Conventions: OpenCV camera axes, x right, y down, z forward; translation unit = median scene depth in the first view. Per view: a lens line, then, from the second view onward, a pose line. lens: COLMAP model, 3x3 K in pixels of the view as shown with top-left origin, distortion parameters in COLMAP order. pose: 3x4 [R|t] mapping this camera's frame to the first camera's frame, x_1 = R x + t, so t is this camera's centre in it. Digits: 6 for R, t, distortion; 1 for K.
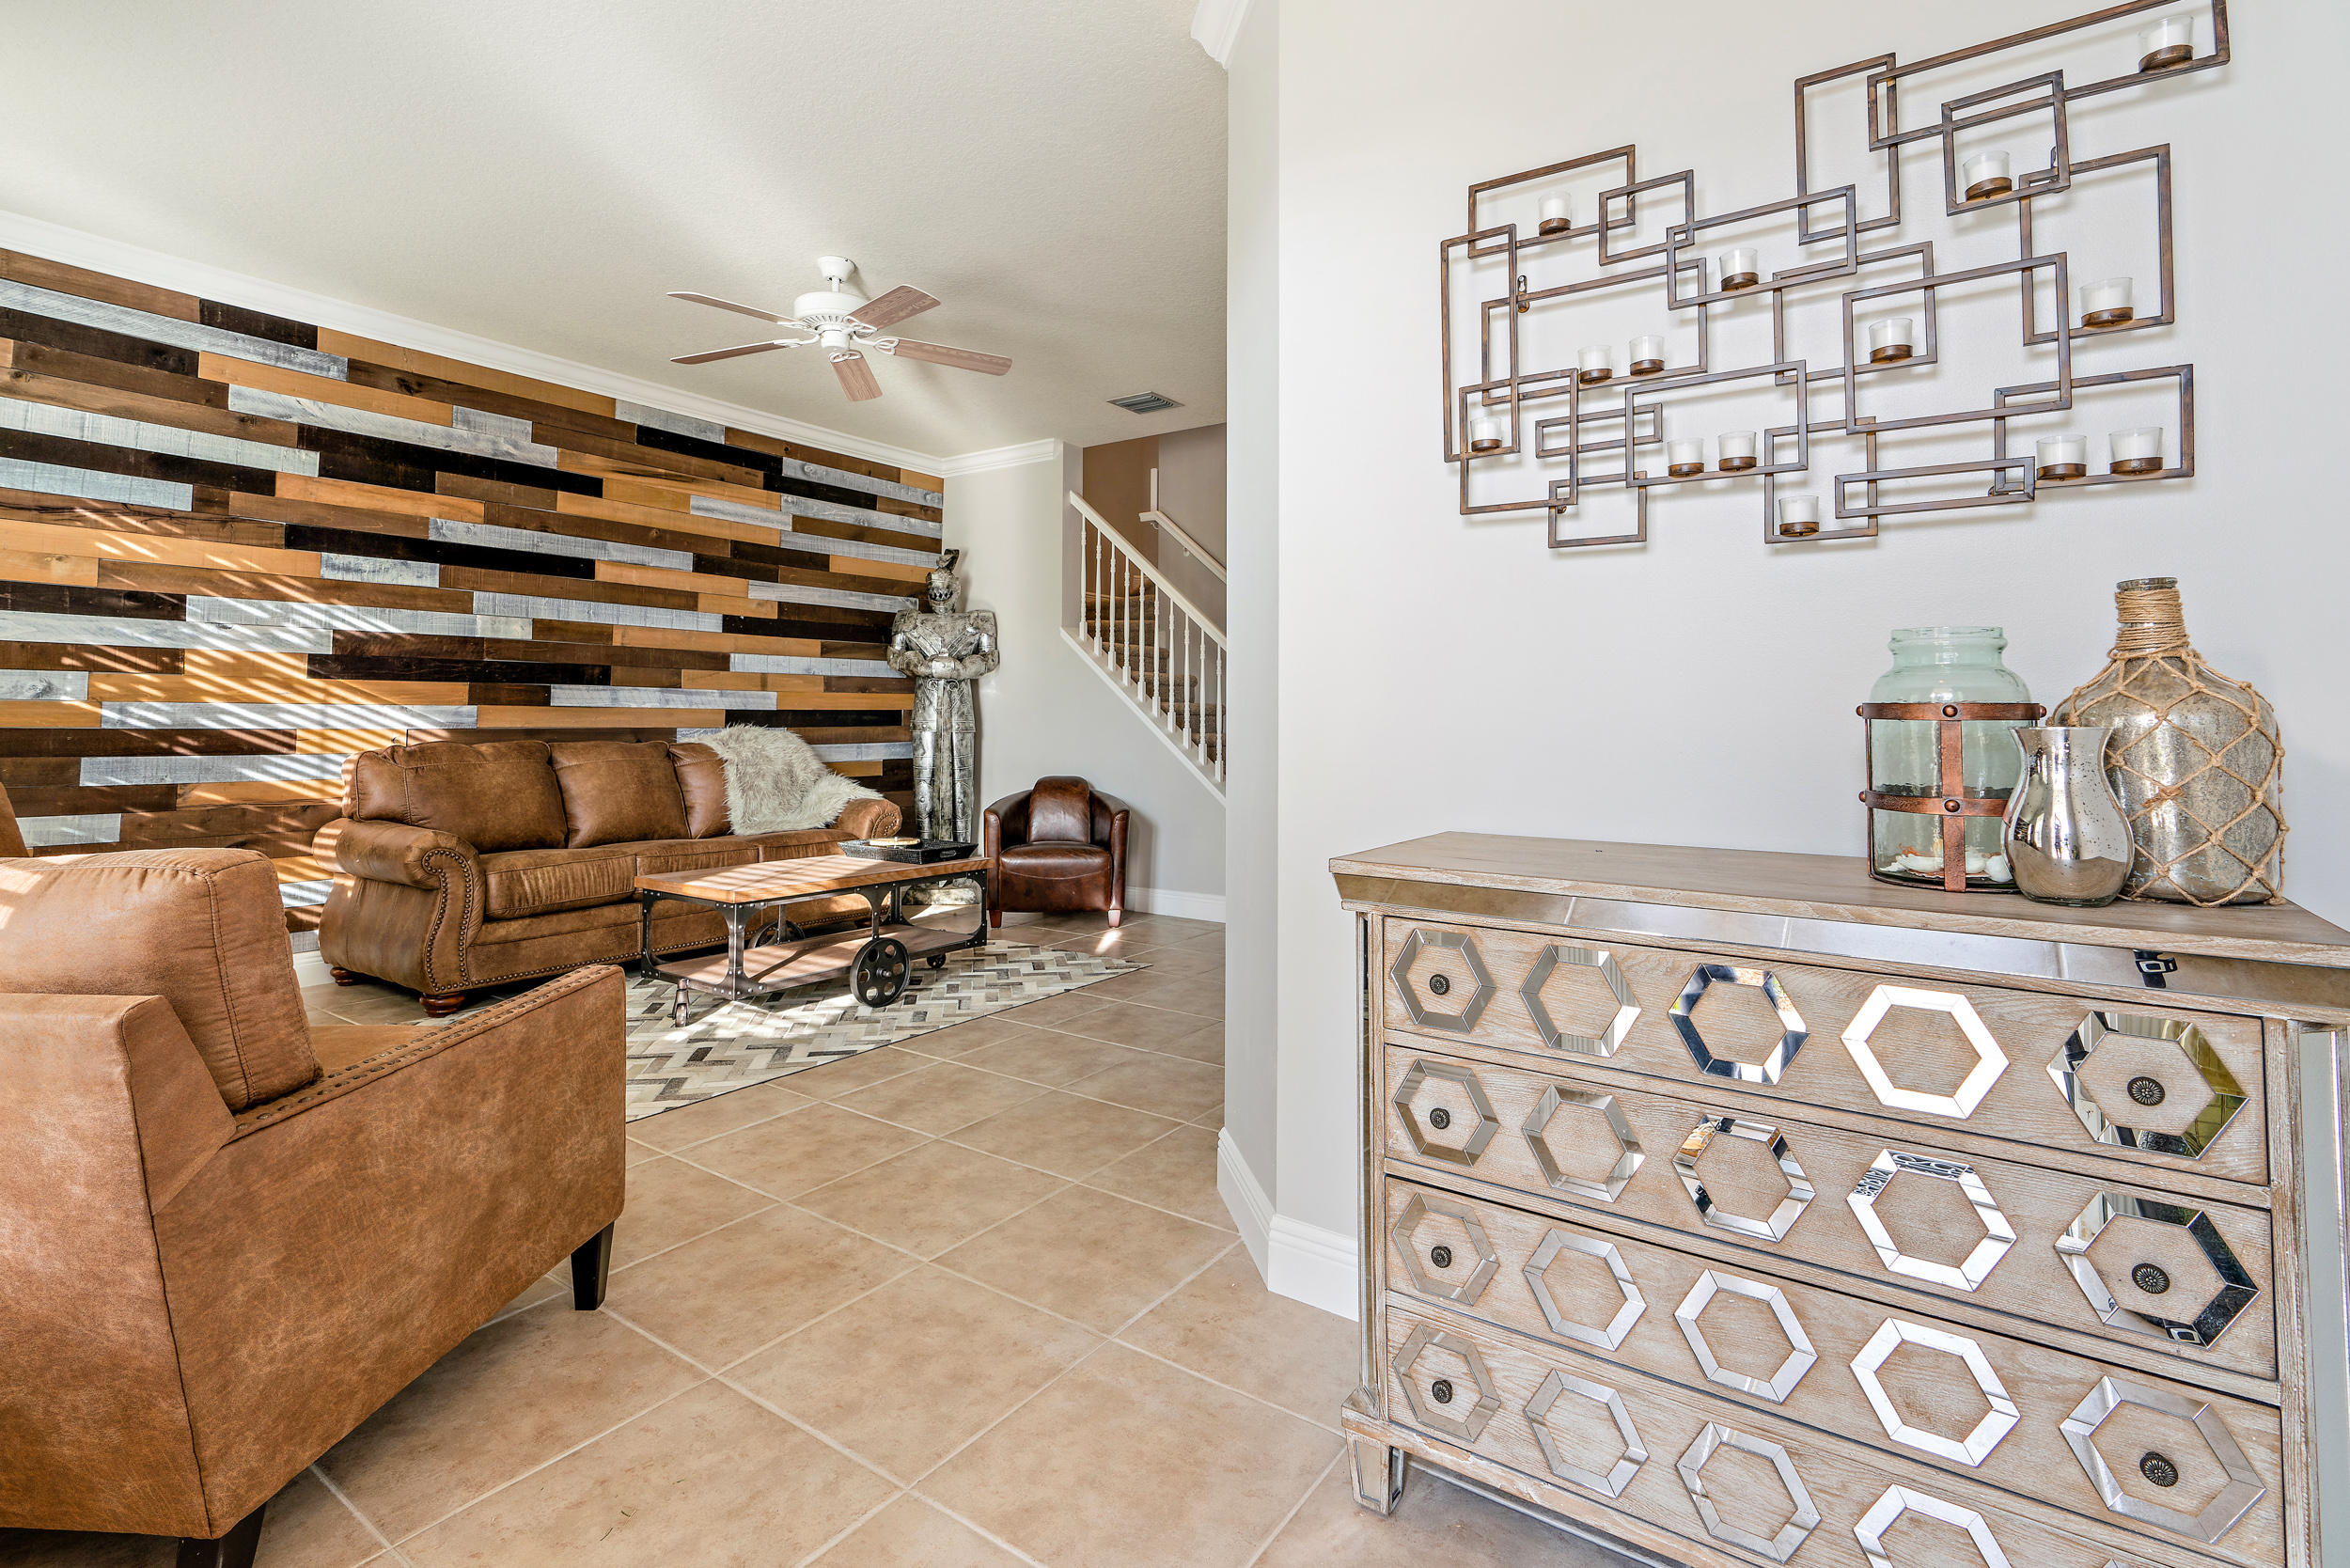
lens RADIAL K [[1084.8, 0, 1170.8], [0, 1084.8, 662.5], [0, 0, 1]] dist [-0.010448, 0.003033]
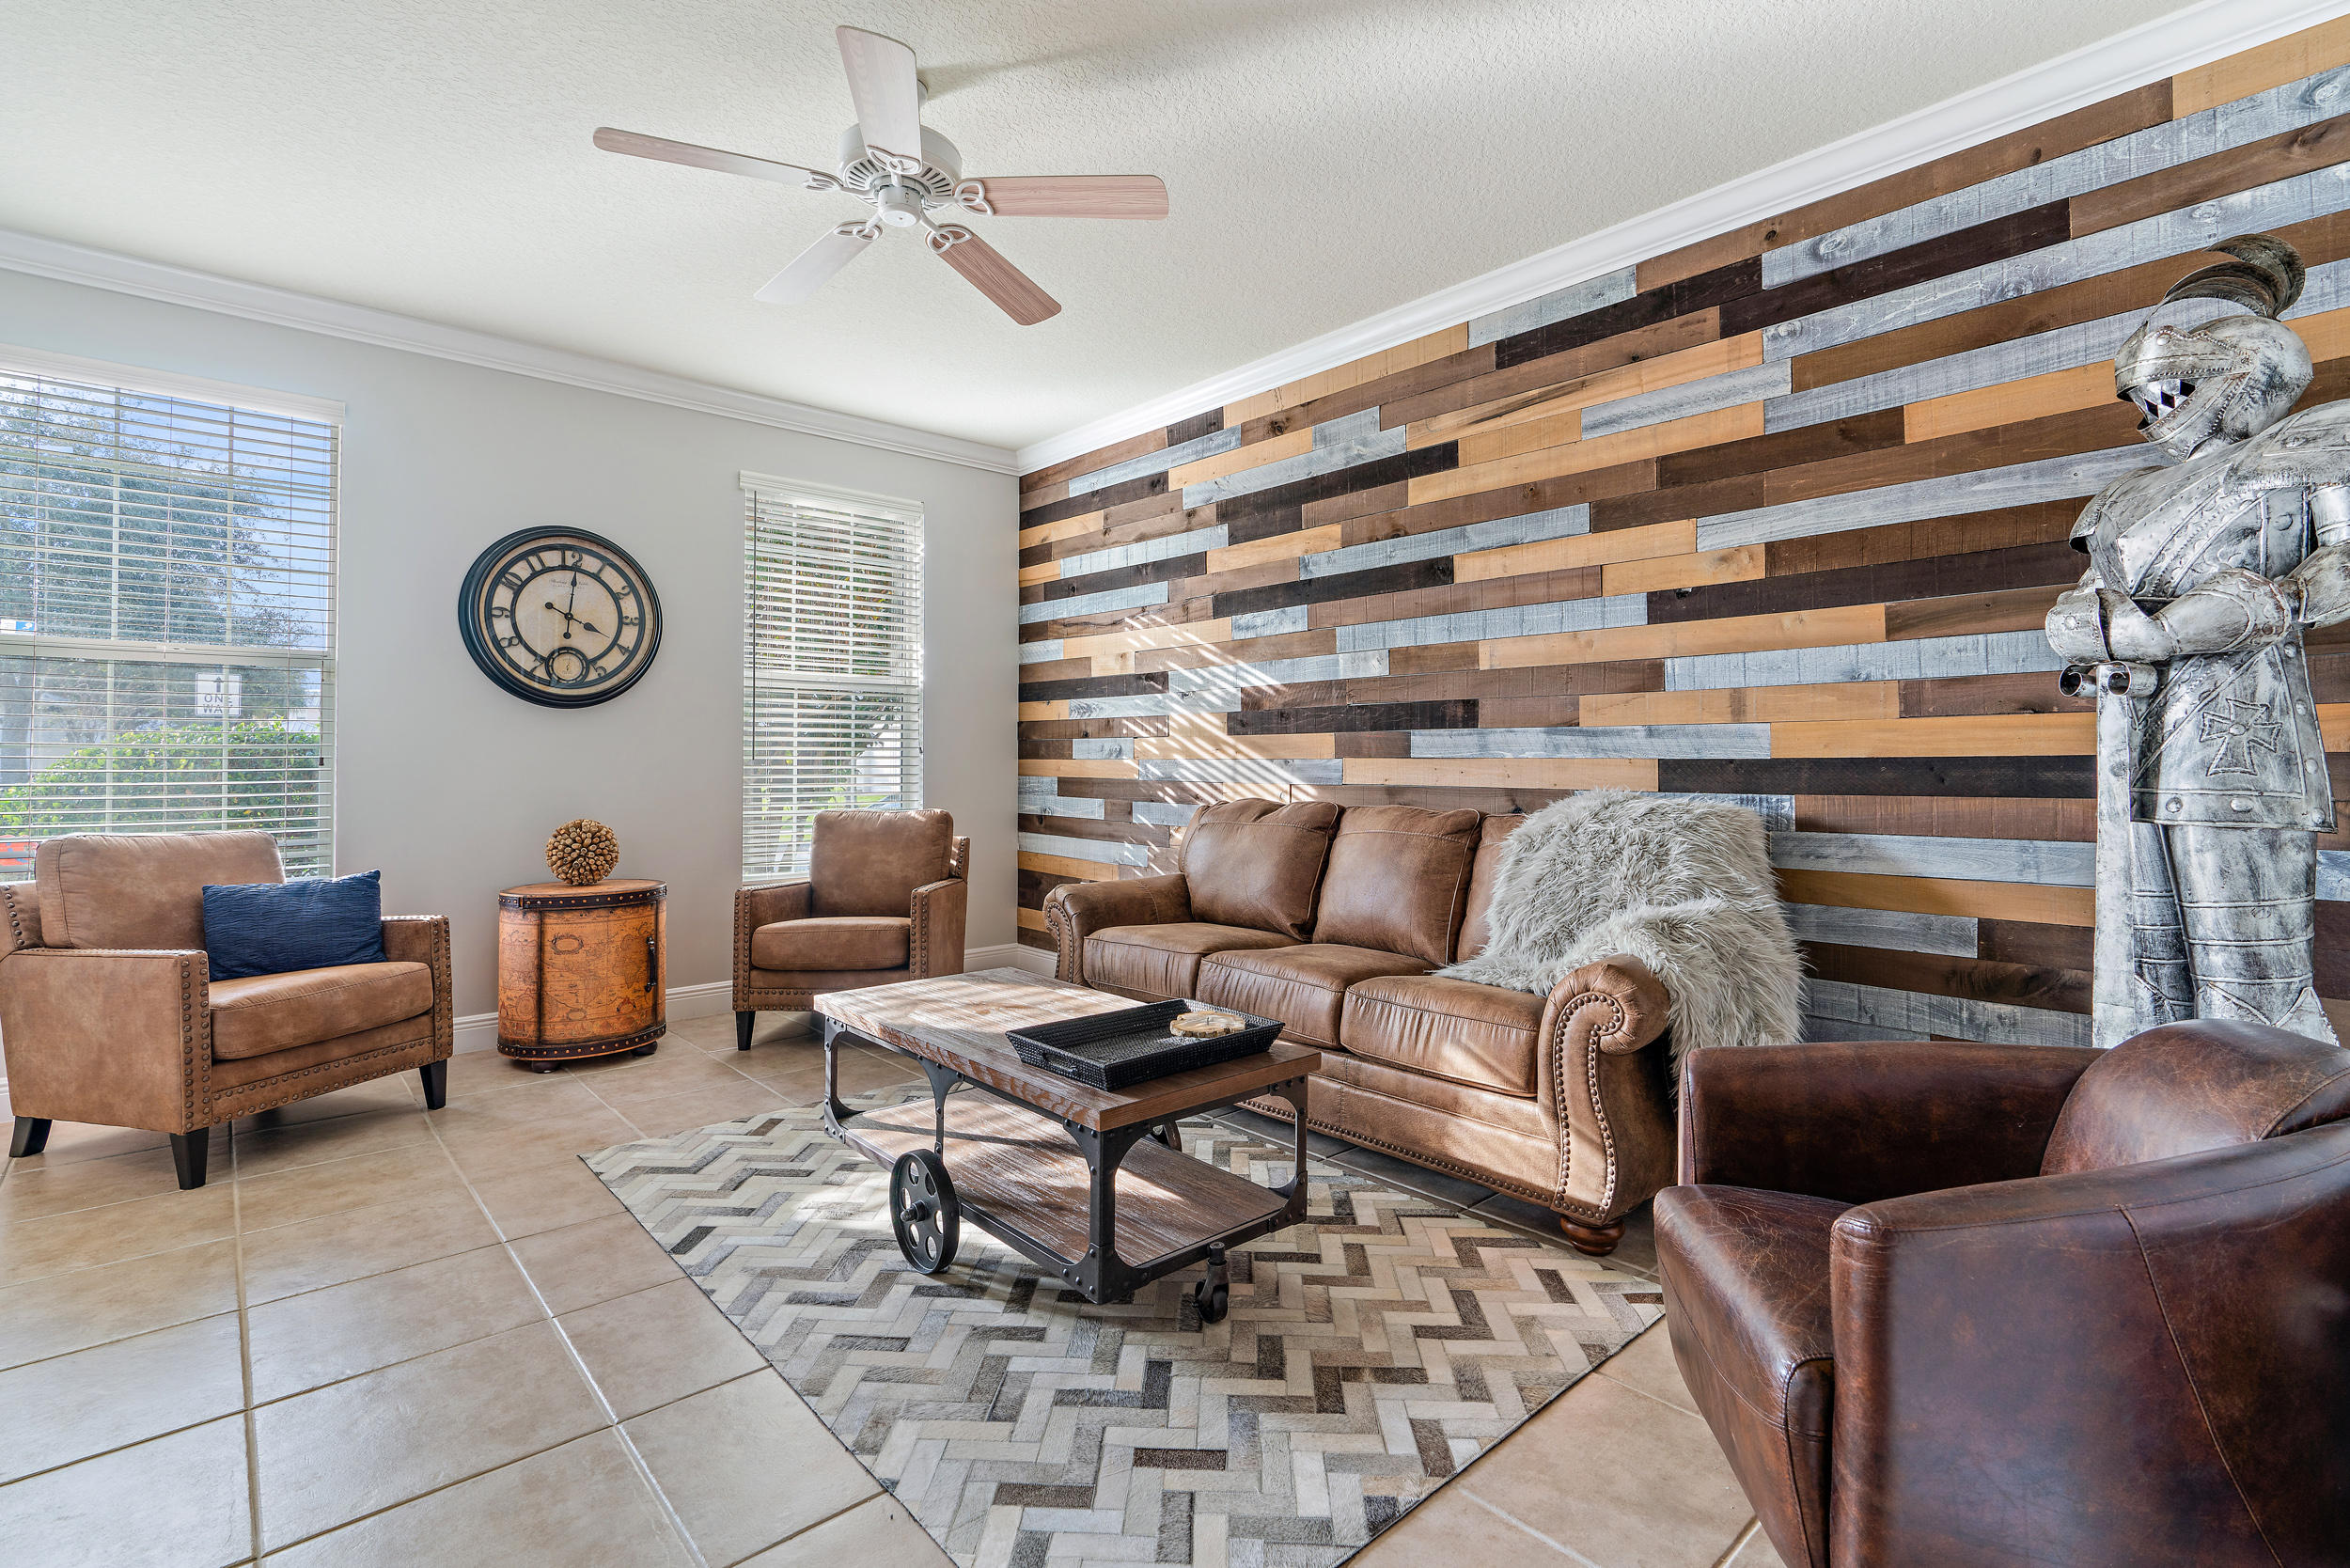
lens RADIAL K [[1084.8, 0, 1172.4], [0, 1084.8, 735.0], [0, 0, 1]] dist [-0.010448, 0.003033]
pose [[-0.227216, -0.023160, -0.973569, 0.240142], [0.053792, 0.997892, -0.036293, 0.046148], [0.972358, -0.060616, -0.225492, 1.083825]]
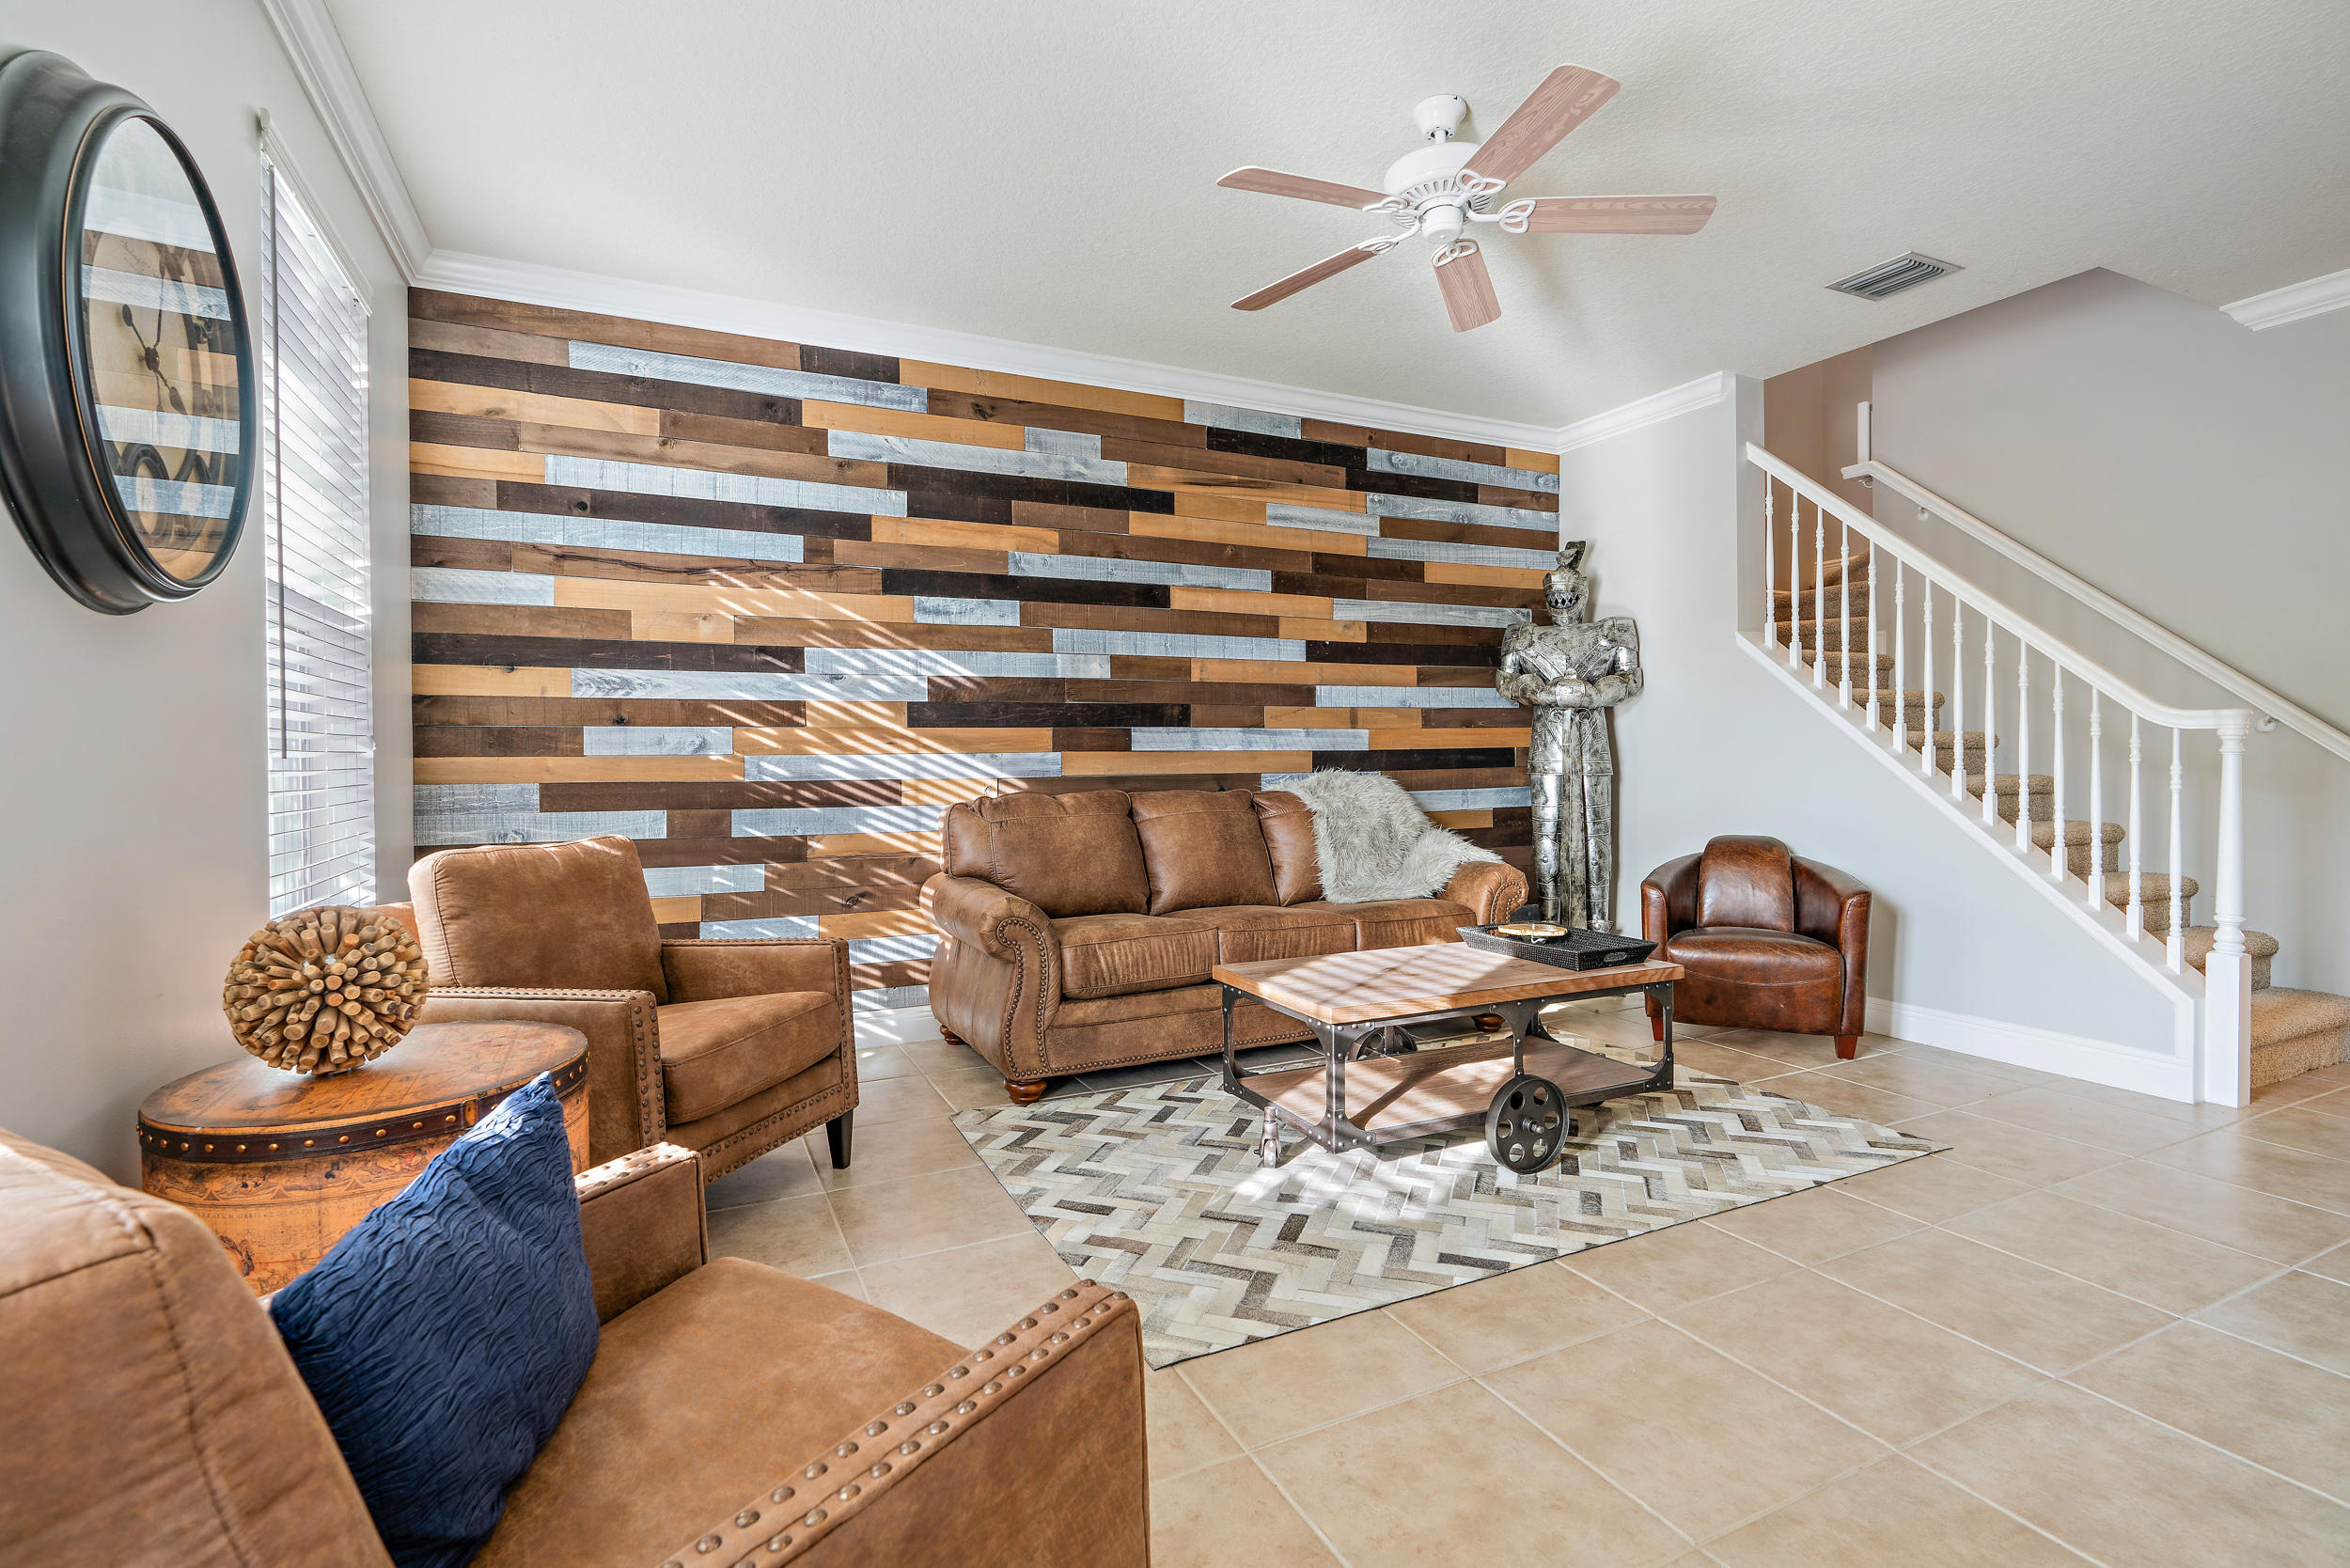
lens RADIAL K [[1084.8, 0, 1182.9], [0, 1084.8, 758.7], [0, 0, 1]] dist [-0.010448, 0.003033]
pose [[0.873017, -0.008528, -0.487616, -0.099731], [0.037697, 0.998036, 0.050037, 0.002999], [0.486231, -0.062065, 0.871623, 0.244713]]
